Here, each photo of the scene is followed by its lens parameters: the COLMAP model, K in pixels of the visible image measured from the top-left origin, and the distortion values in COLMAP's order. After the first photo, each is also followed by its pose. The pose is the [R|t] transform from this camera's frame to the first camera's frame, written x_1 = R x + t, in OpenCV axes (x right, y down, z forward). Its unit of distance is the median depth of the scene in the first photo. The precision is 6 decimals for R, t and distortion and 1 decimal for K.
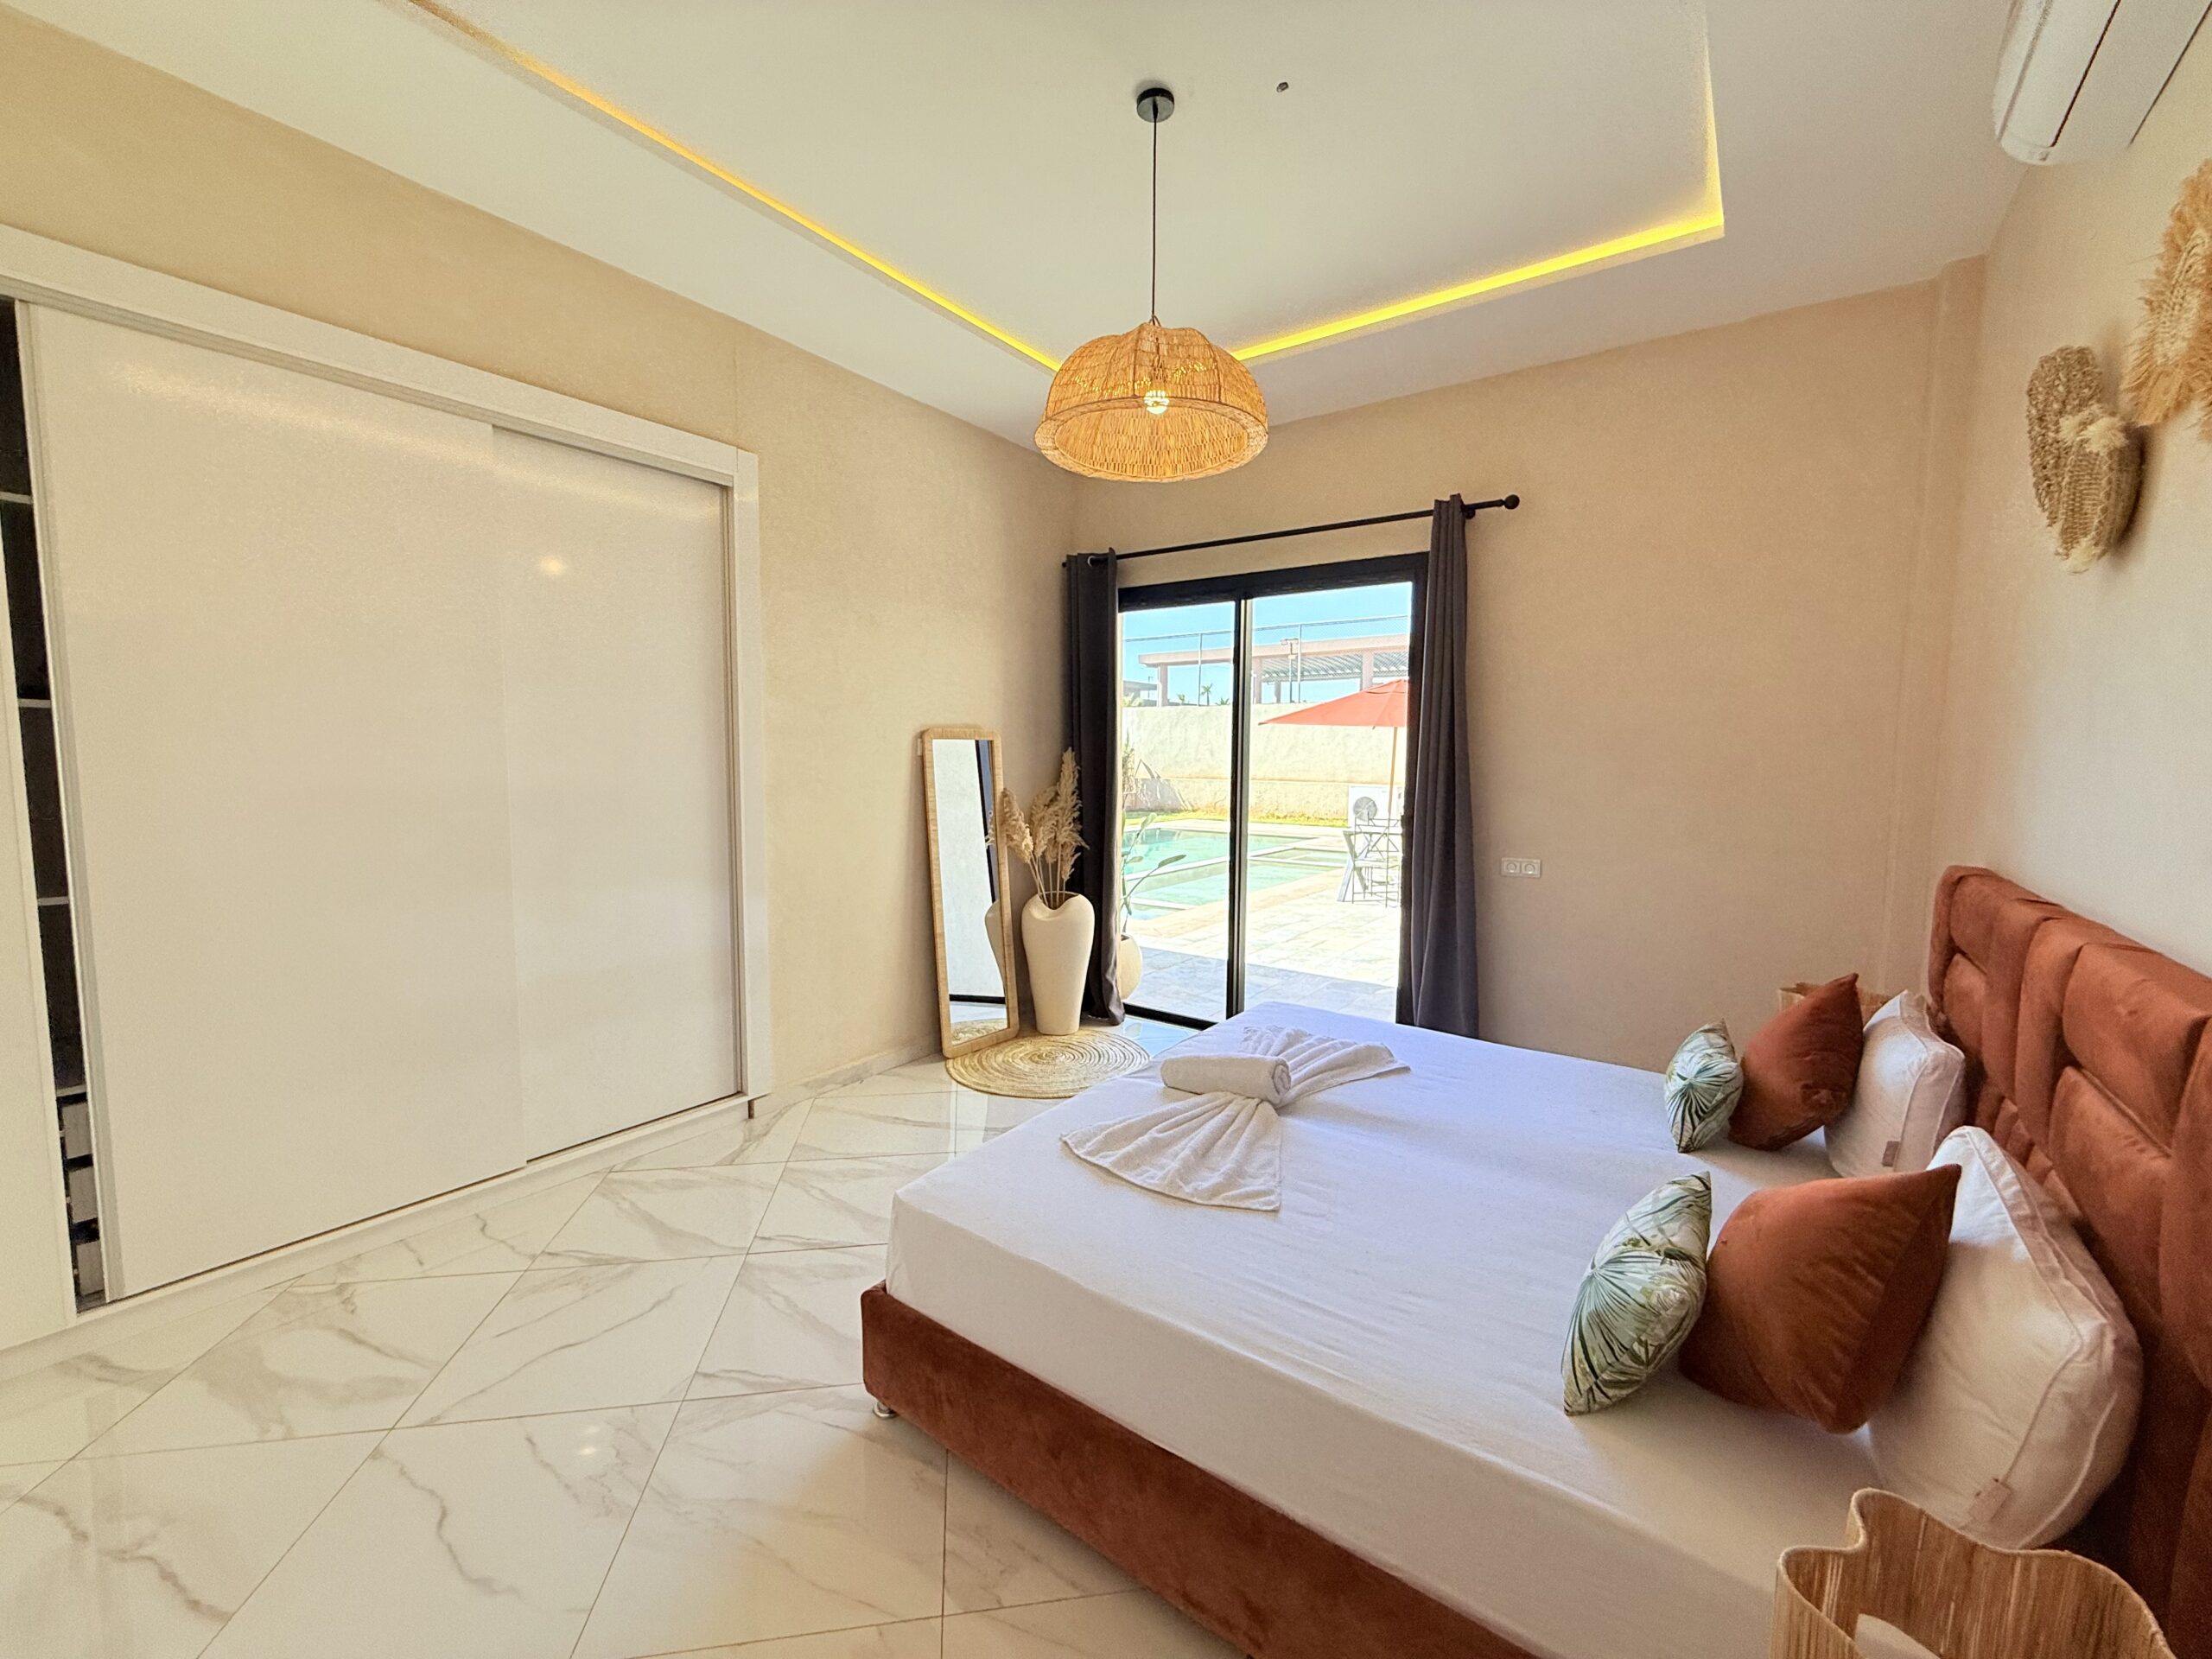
lens RADIAL K [[883.2, 0, 1102.3], [0, 883.2, 827.4], [0, 0, 1]] dist [-0.000331, 0.000132]
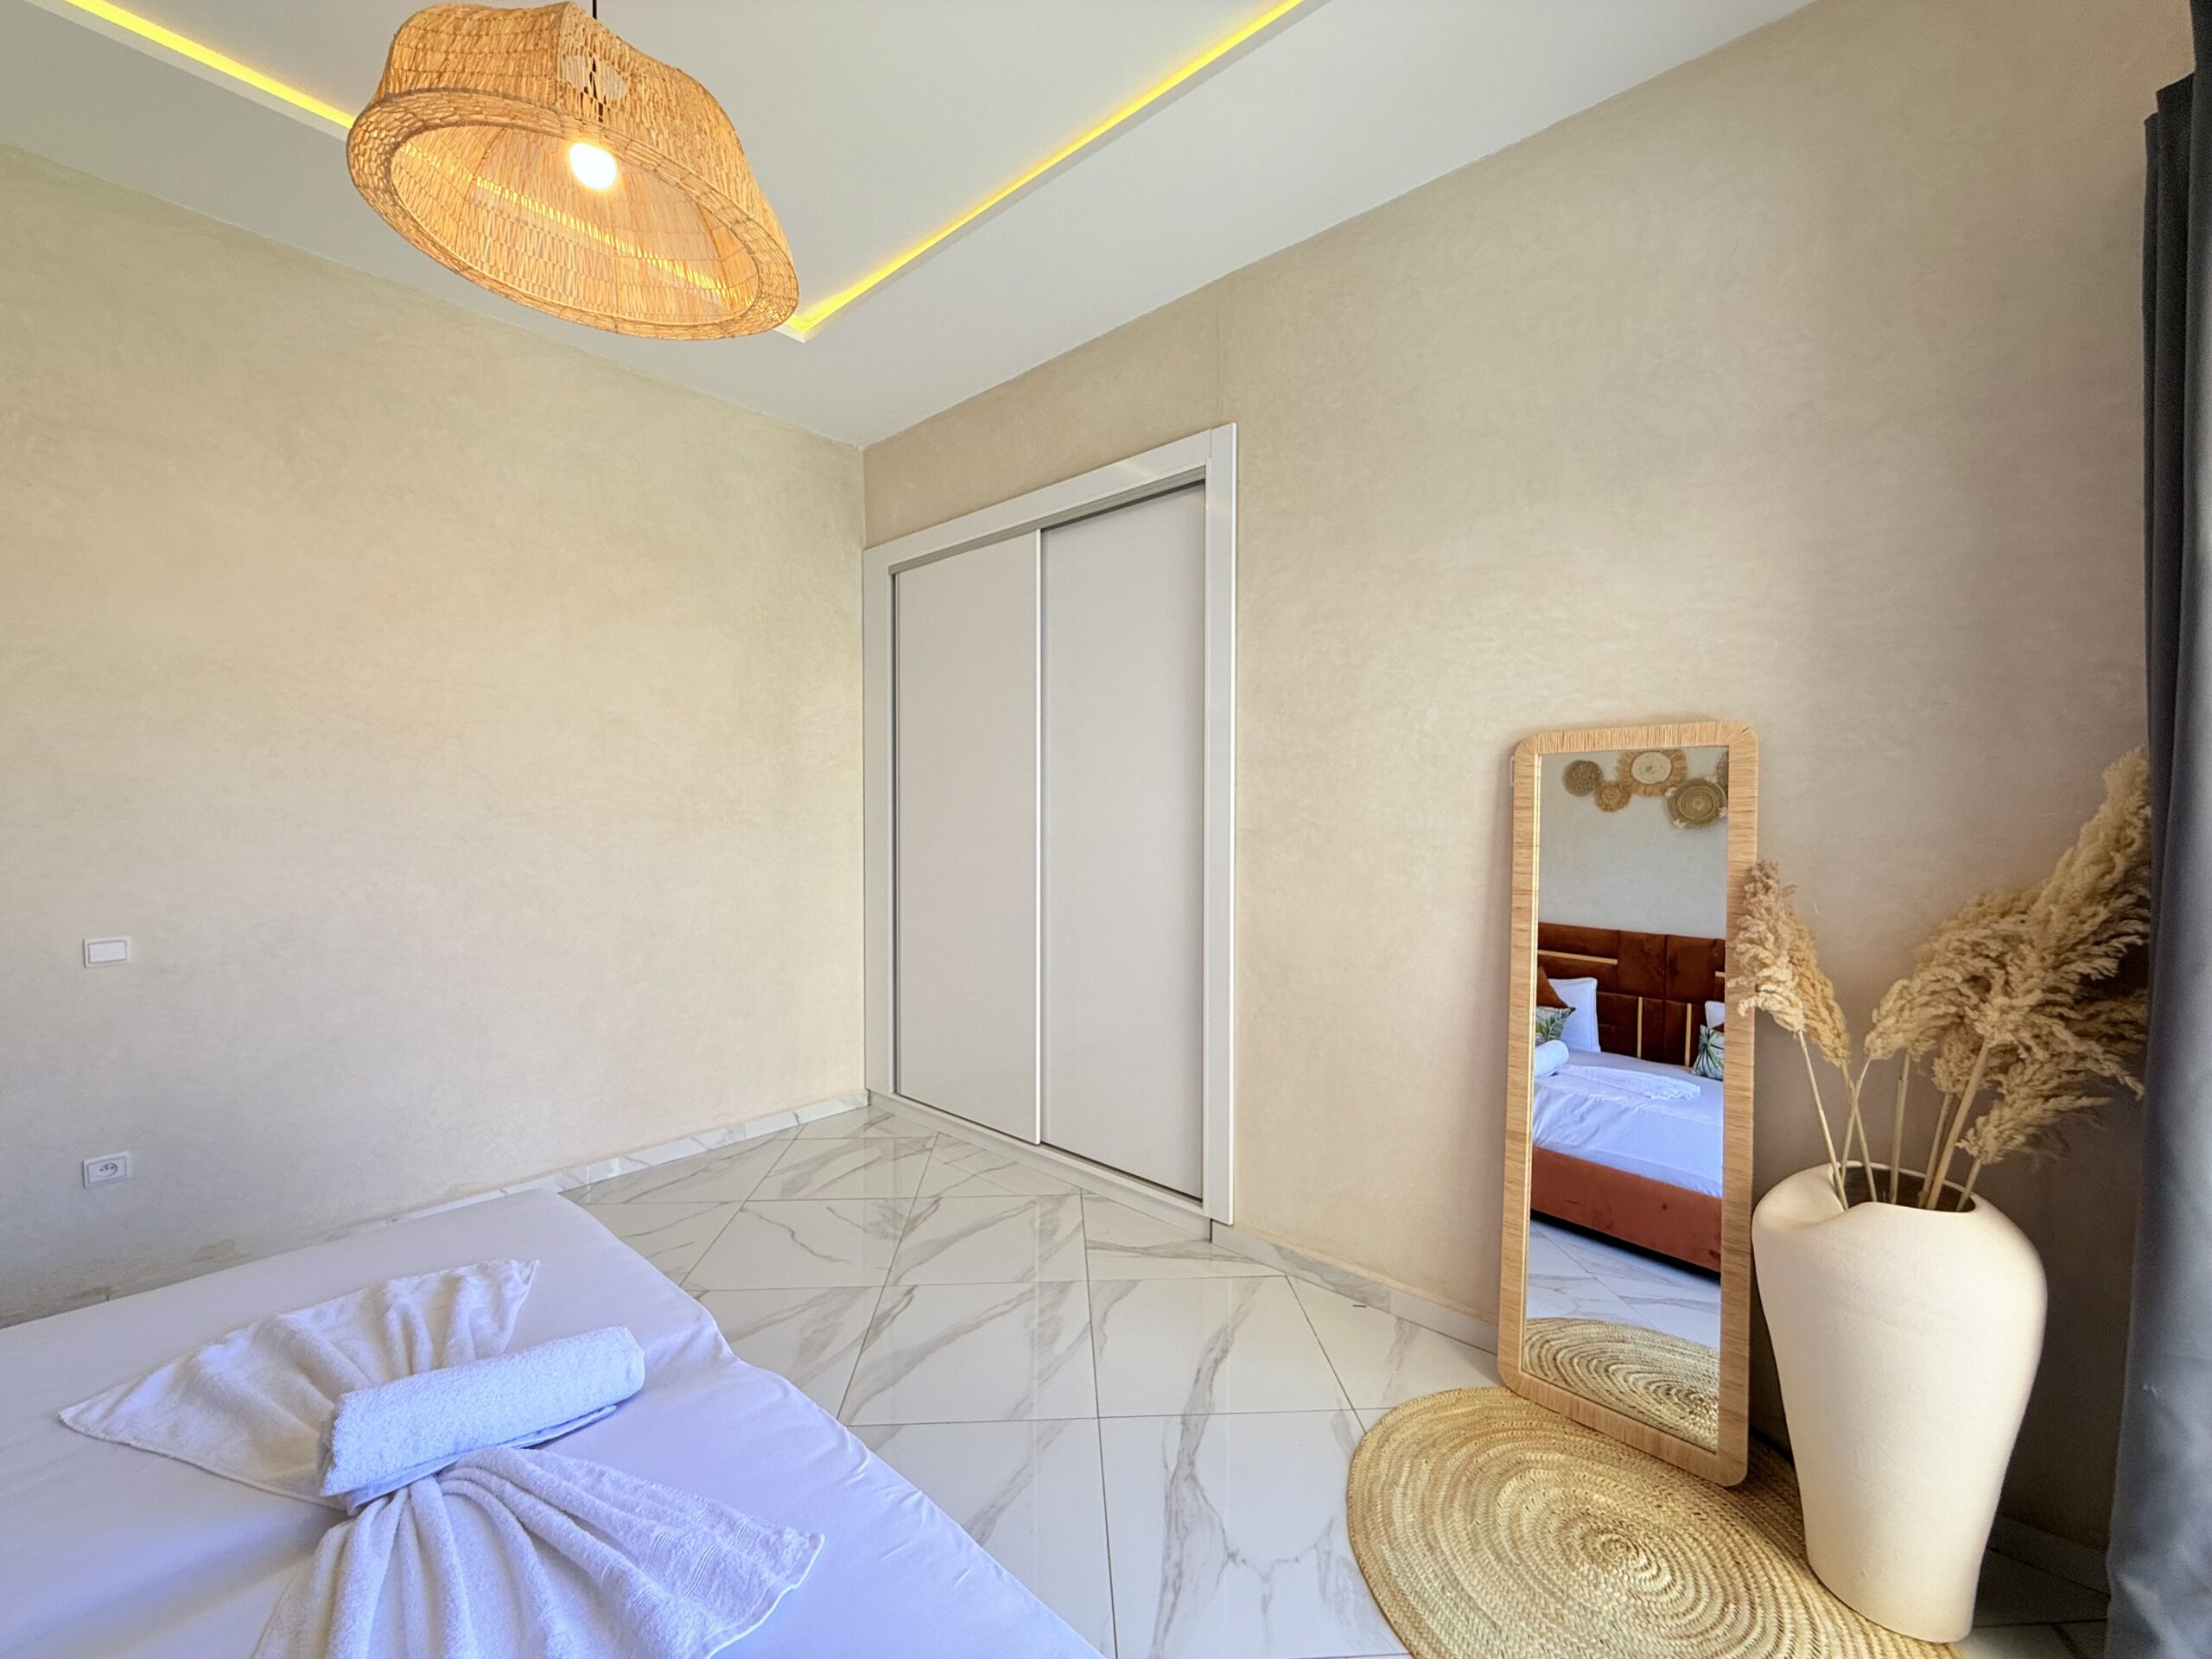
lens RADIAL K [[883.2, 0, 1102.3], [0, 883.2, 827.4], [0, 0, 1]] dist [-0.000331, 0.000132]
pose [[-0.090475, 0.006723, -0.995876, 0.423280], [-0.089709, 0.995857, 0.014873, -0.051371], [0.991850, 0.090685, -0.089497, 0.967263]]
